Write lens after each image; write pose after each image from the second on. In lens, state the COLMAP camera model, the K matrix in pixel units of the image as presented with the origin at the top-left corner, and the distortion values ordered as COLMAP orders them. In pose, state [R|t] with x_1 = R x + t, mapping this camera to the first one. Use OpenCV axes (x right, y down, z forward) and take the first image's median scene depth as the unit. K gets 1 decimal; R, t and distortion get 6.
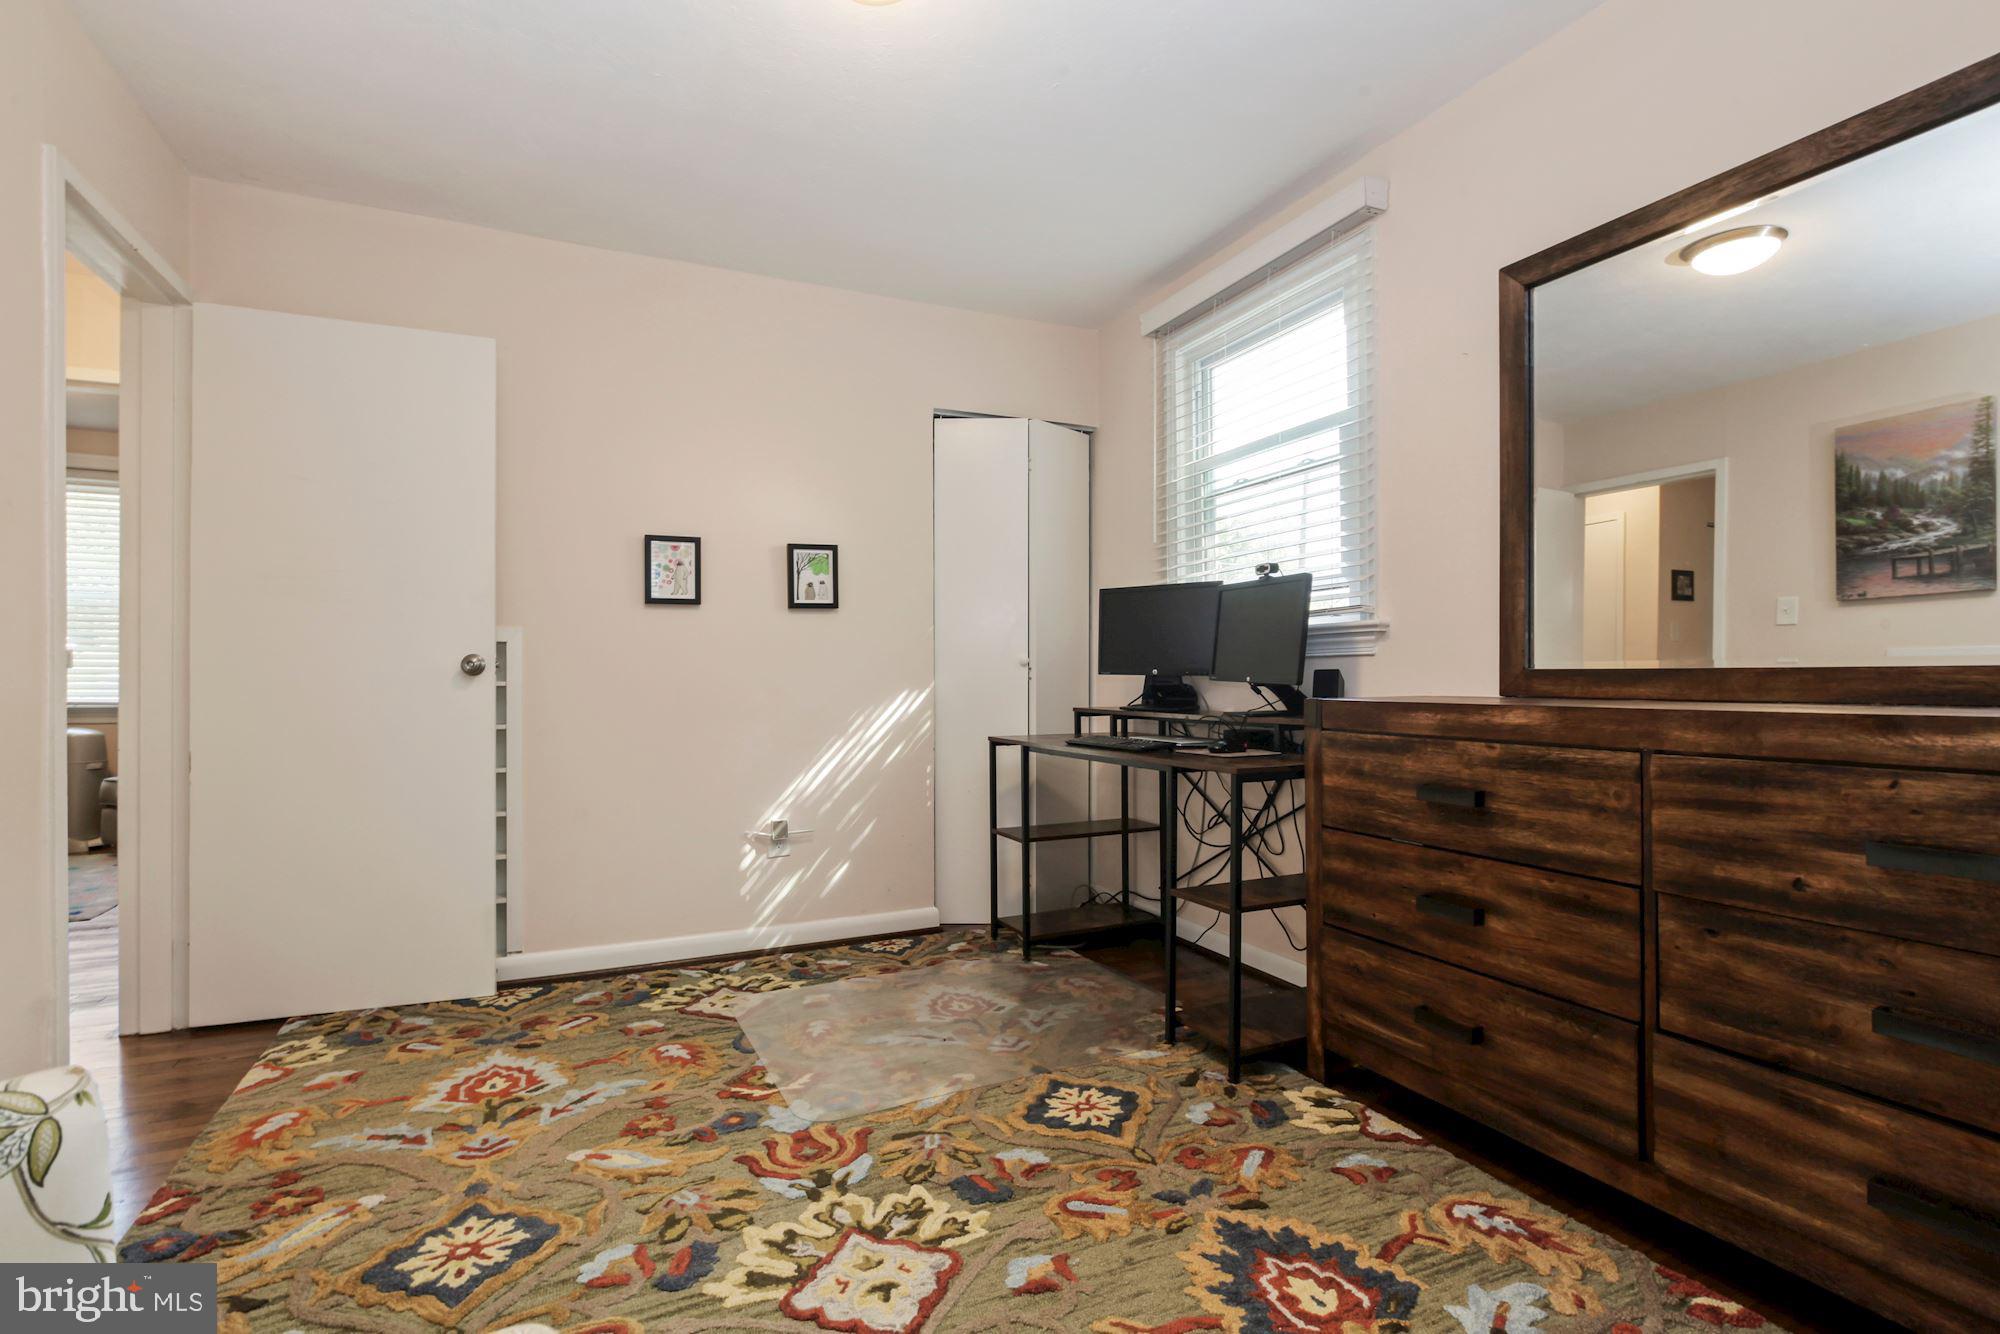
lens RADIAL K [[943.6, 0, 1000.0], [0, 943.6, 667.0], [0, 0, 1]] dist [-0.003776, -0.001116]
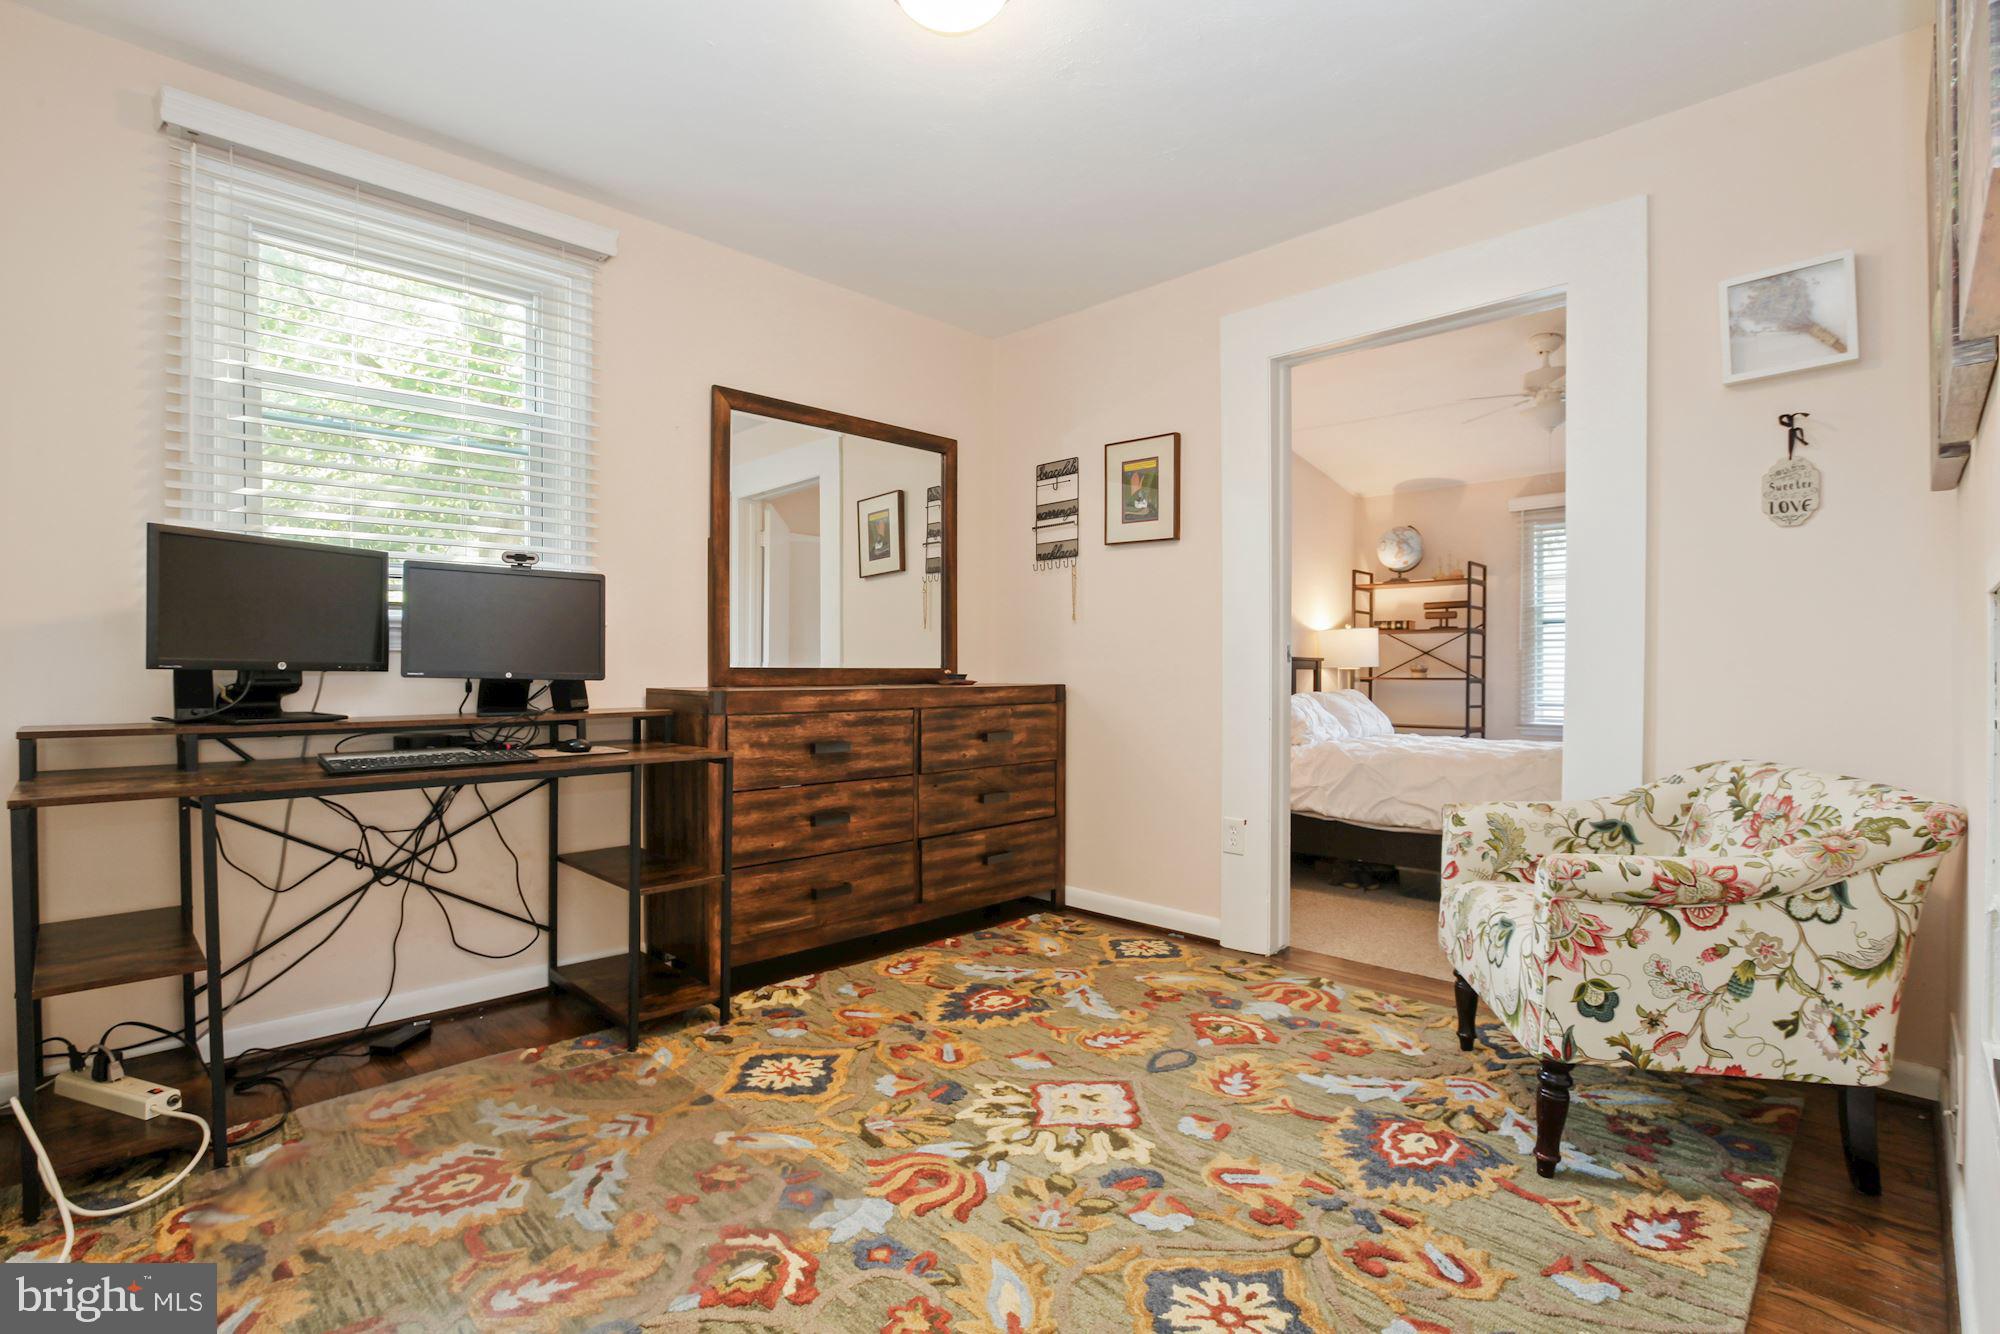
lens RADIAL K [[948.7, 0, 1001.2], [0, 948.7, 684.2], [0, 0, 1]] dist [-0.034204, 0.000186]
pose [[-0.348264, -0.011932, 0.937320, -1.152246], [-0.010430, 0.999906, 0.008854, 0.012649], [-0.937338, -0.006693, -0.348356, 1.324606]]
